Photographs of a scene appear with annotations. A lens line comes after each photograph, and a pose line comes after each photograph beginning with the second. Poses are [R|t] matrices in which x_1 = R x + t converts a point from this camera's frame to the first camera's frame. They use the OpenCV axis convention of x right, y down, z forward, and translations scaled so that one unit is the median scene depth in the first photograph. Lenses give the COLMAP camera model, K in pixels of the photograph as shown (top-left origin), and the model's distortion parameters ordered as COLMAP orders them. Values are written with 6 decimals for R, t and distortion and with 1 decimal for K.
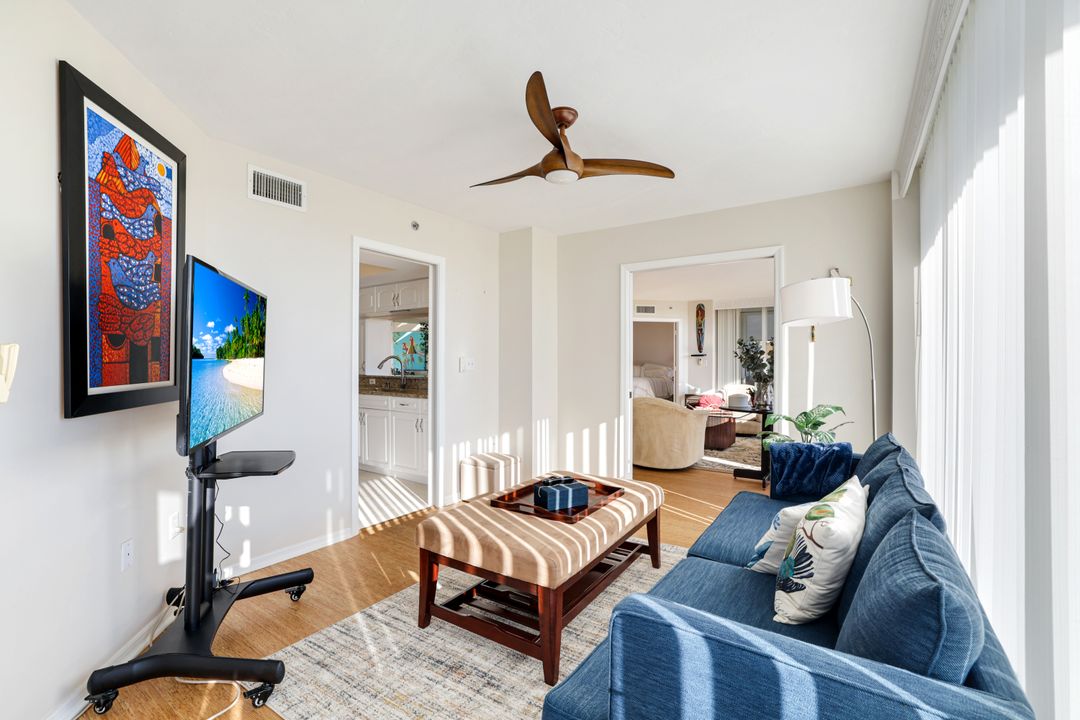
lens RADIAL K [[464.7, 0, 541.3], [0, 464.7, 359.4], [0, 0, 1]] dist [-0.020171, 0.002069]
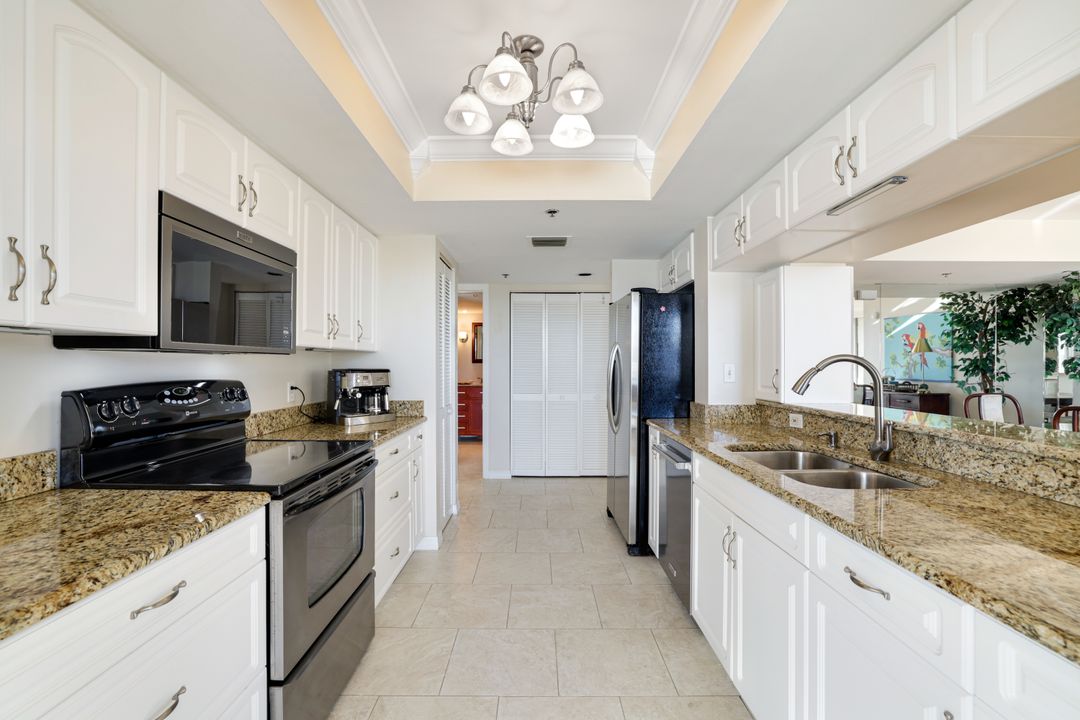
lens RADIAL K [[464.7, 0, 539.4], [0, 464.7, 361.2], [0, 0, 1]] dist [-0.020171, 0.002069]
pose [[0.565131, -0.002287, -0.824998, -0.086821], [0.001696, 0.999997, -0.001610, -0.001422], [0.825000, -0.000489, 0.565133, 0.316858]]
